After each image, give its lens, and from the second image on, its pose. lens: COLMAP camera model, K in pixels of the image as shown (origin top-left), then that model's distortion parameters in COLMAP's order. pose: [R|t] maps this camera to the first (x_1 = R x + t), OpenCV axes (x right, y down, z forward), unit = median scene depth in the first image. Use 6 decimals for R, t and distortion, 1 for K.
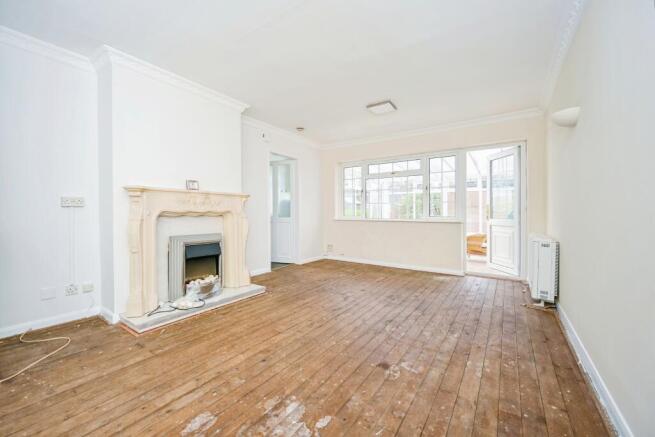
lens RADIAL K [[265.0, 0, 325.7], [0, 265.0, 214.5], [0, 0, 1]] dist [-0.002548, 0.000140]
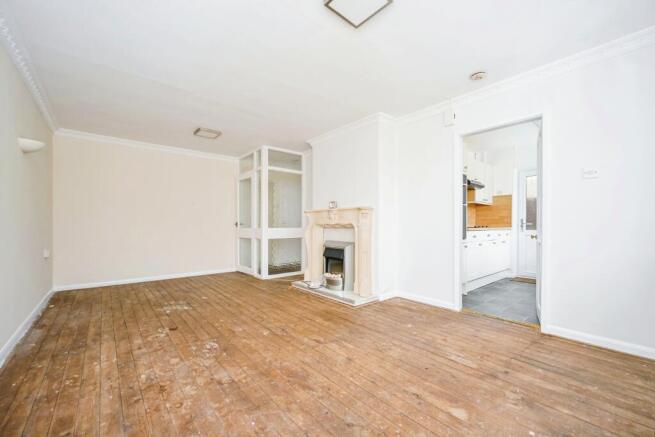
lens RADIAL K [[265.0, 0, 324.0], [0, 265.0, 223.6], [0, 0, 1]] dist [-0.002548, 0.000140]
pose [[-0.268006, -0.006190, -0.963397, 1.208741], [-0.008797, 0.999953, -0.003978, -0.011628], [0.963377, 0.007409, -0.268048, 1.875766]]
